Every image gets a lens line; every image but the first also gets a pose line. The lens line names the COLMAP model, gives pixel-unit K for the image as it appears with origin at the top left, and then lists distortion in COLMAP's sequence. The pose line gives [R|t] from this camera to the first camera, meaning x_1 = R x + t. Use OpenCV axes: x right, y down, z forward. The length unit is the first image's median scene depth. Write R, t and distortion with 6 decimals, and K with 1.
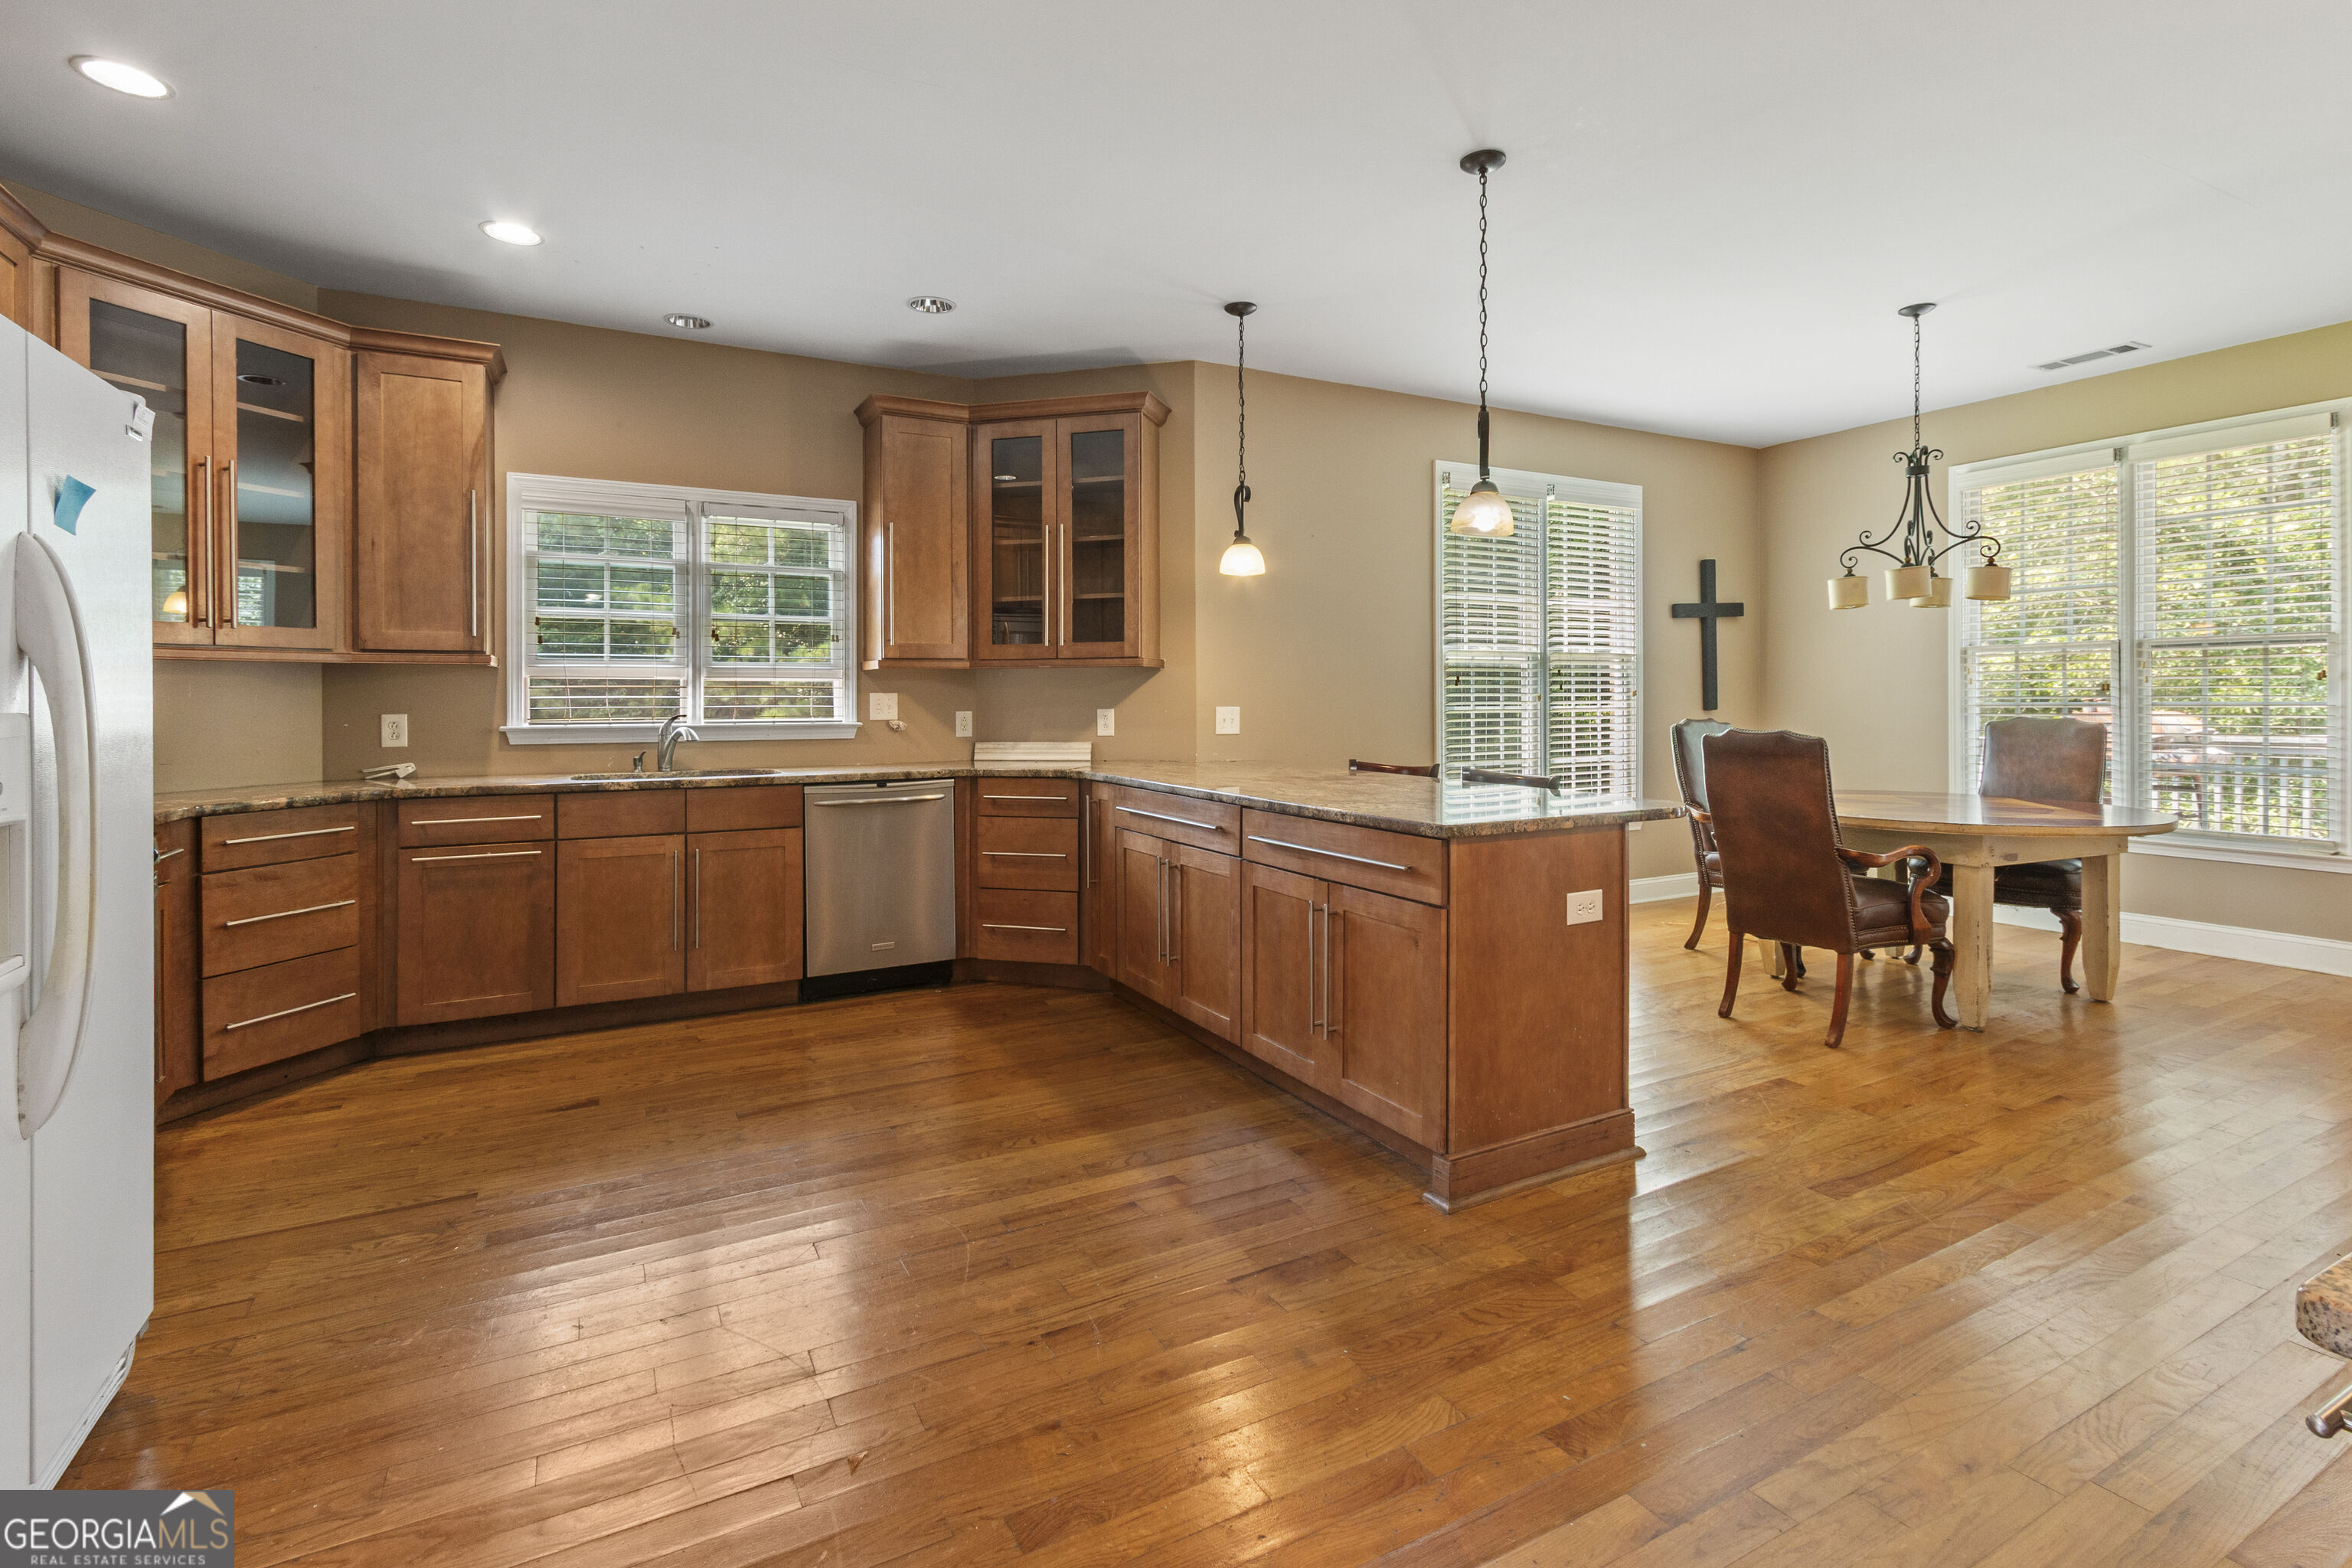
lens RADIAL K [[1090.5, 0, 1166.3], [0, 1090.5, 691.9], [0, 0, 1]] dist [0.006032, -0.002868]
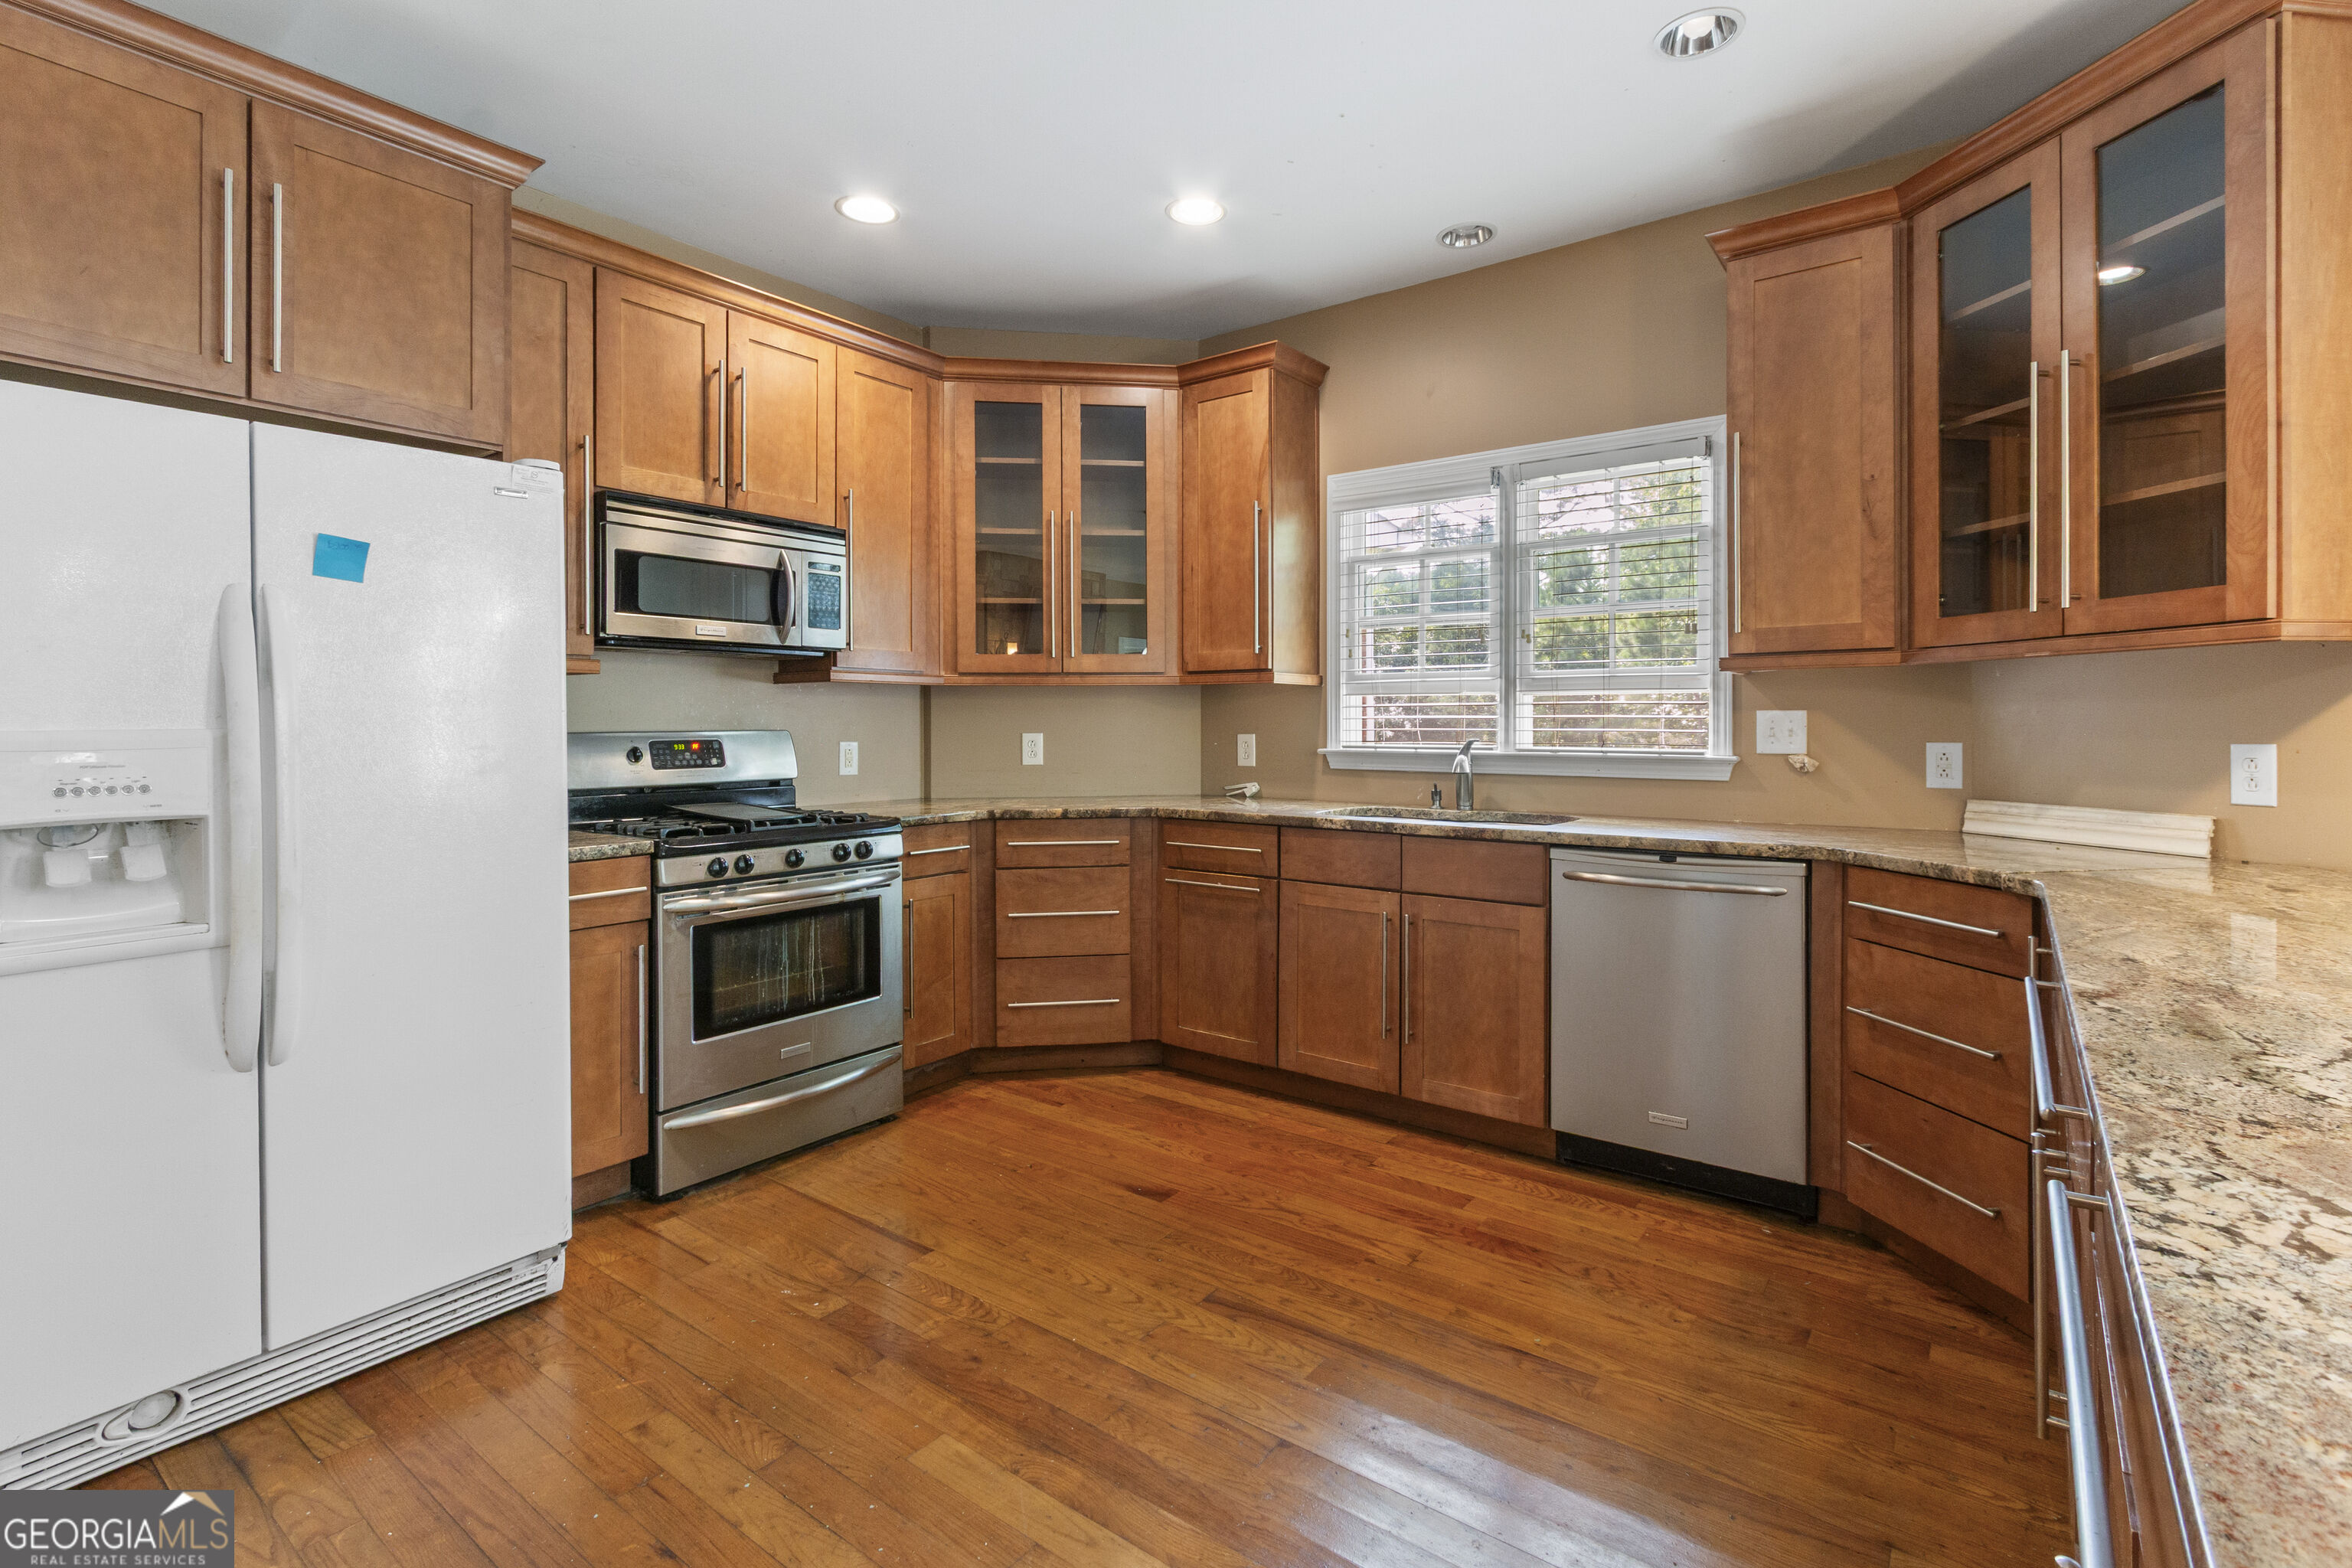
lens RADIAL K [[1090.5, 0, 1189.8], [0, 1090.5, 719.3], [0, 0, 1]] dist [0.006032, -0.002868]
pose [[0.426392, 0.000687, -0.904538, 0.202107], [0.004669, 0.999985, 0.002961, 0.003202], [0.904526, -0.005485, 0.426382, 0.537723]]
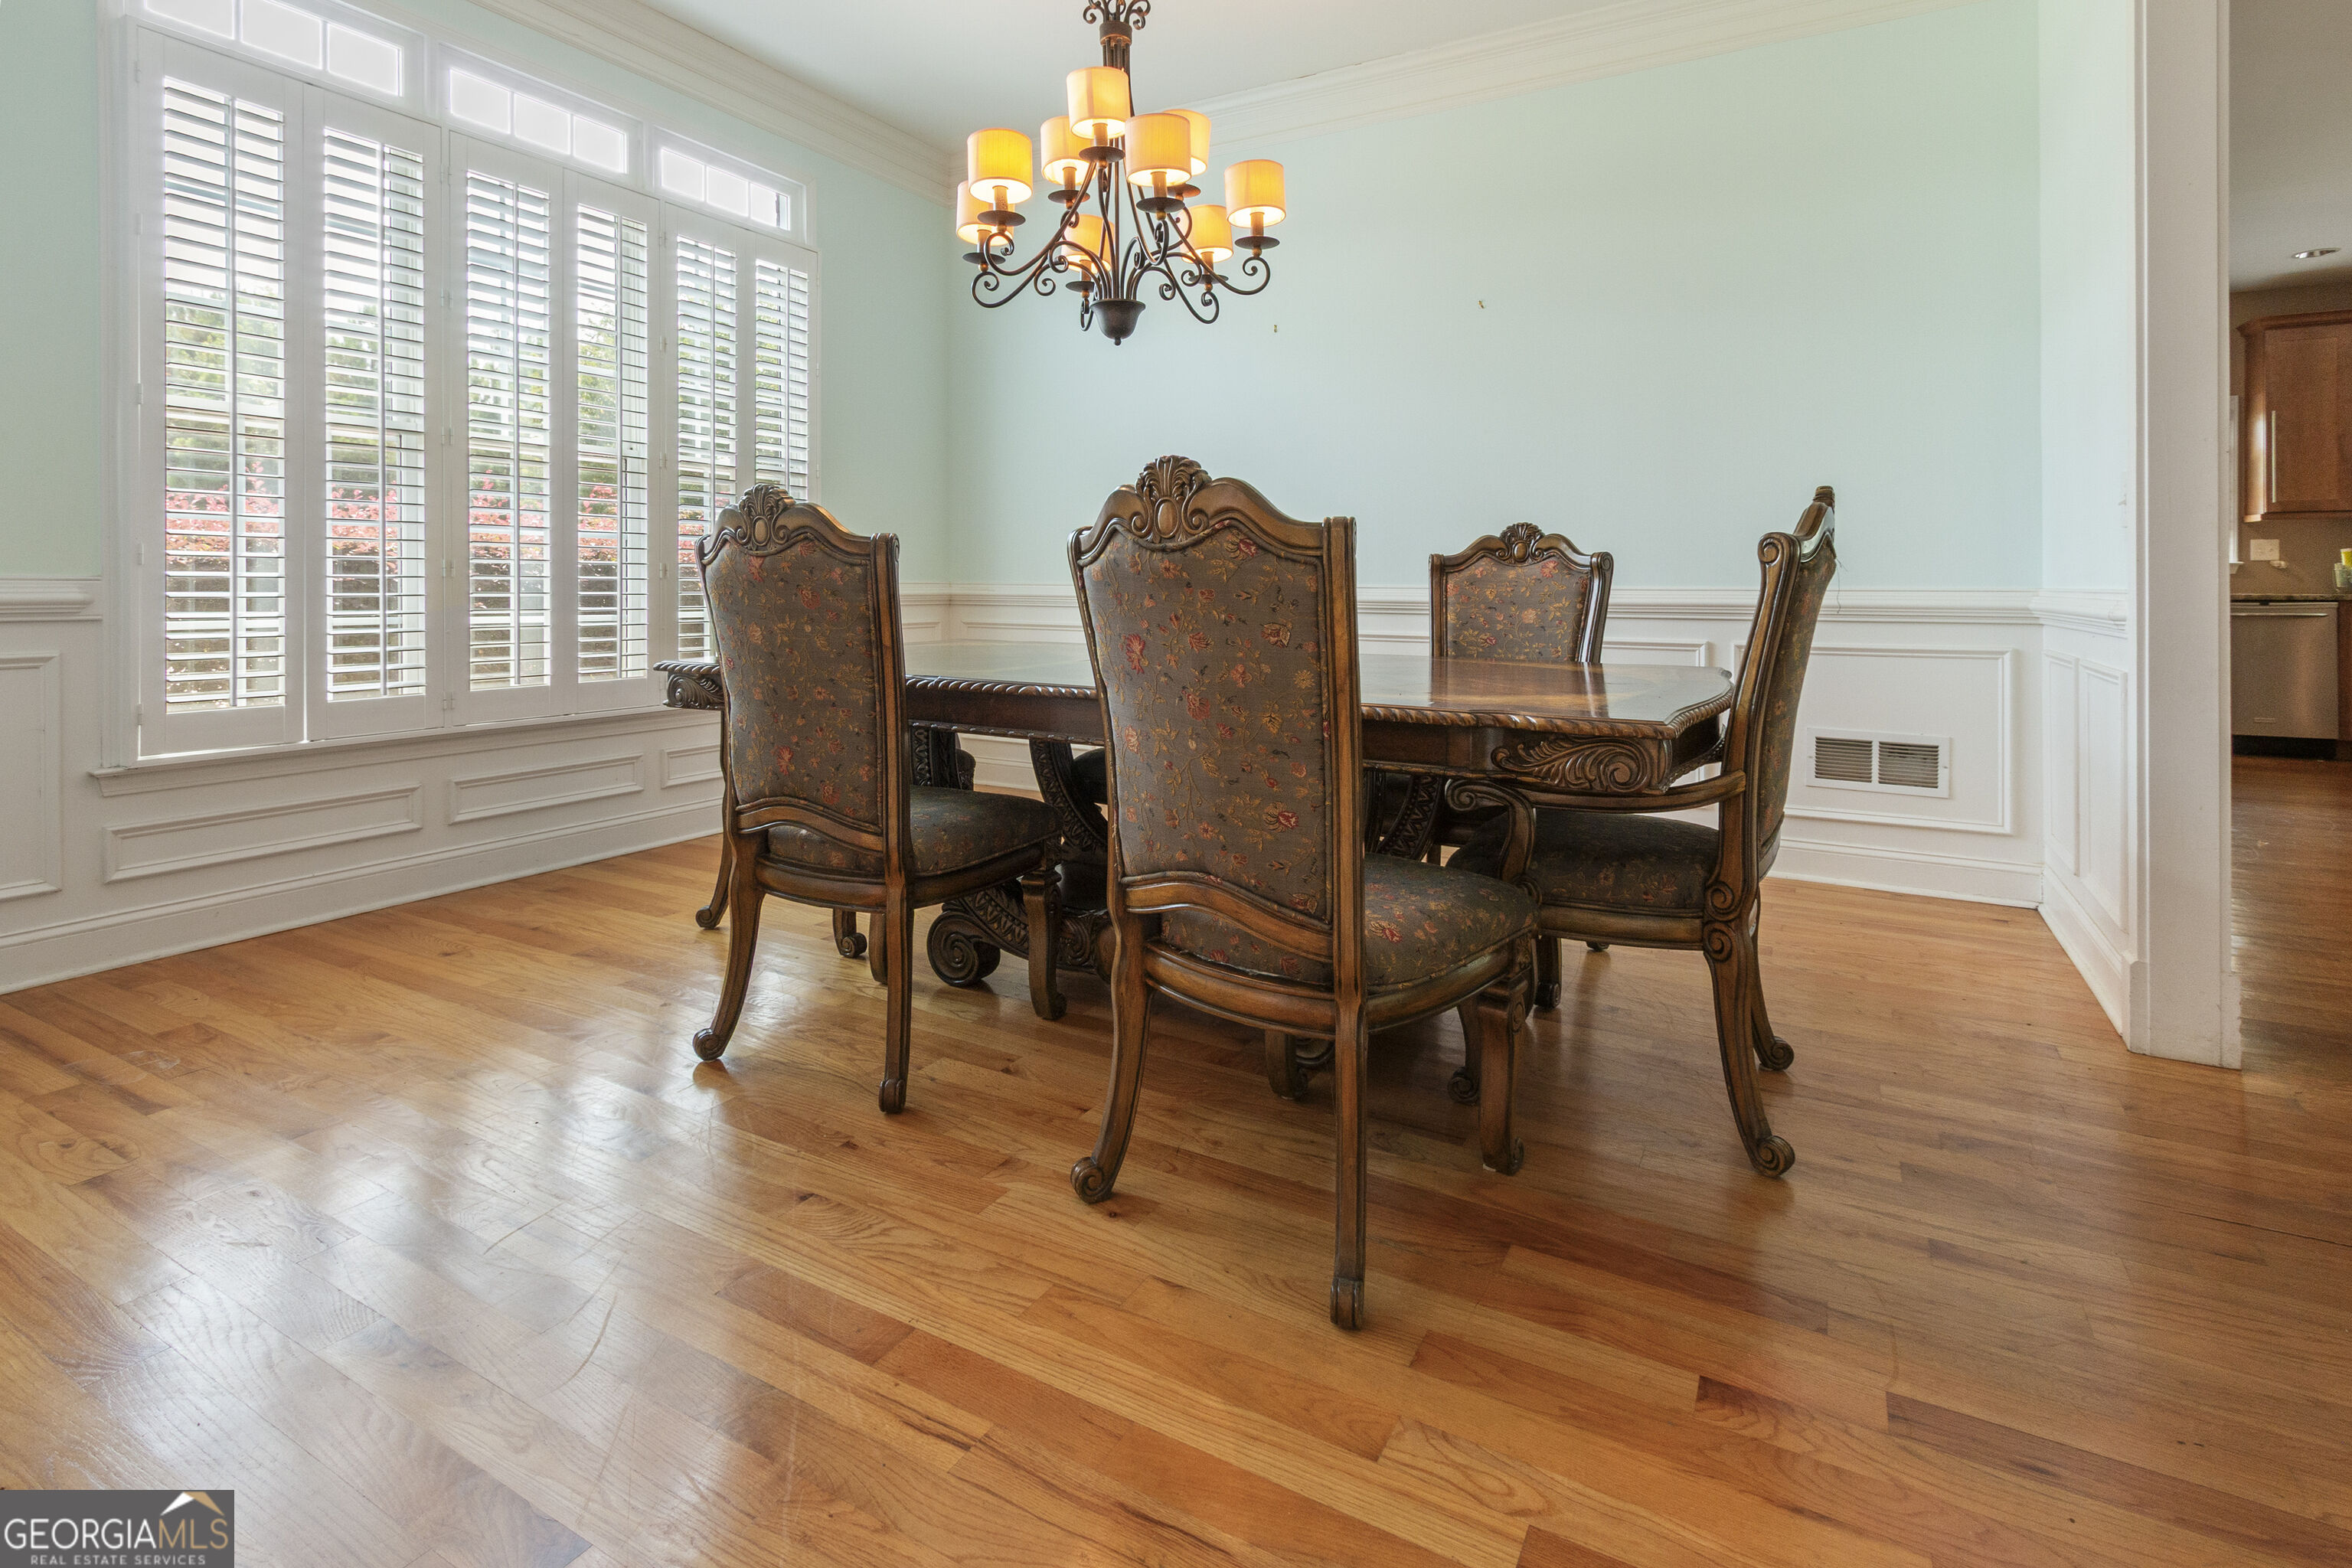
lens RADIAL K [[1090.5, 0, 1207.3], [0, 1090.5, 578.8], [0, 0, 1]] dist [0.006032, -0.002868]
pose [[0.535105, 0.003857, -0.844777, 0.214127], [0.000795, 0.999987, 0.005069, 0.050150], [0.844785, -0.003384, 0.535095, -0.967133]]
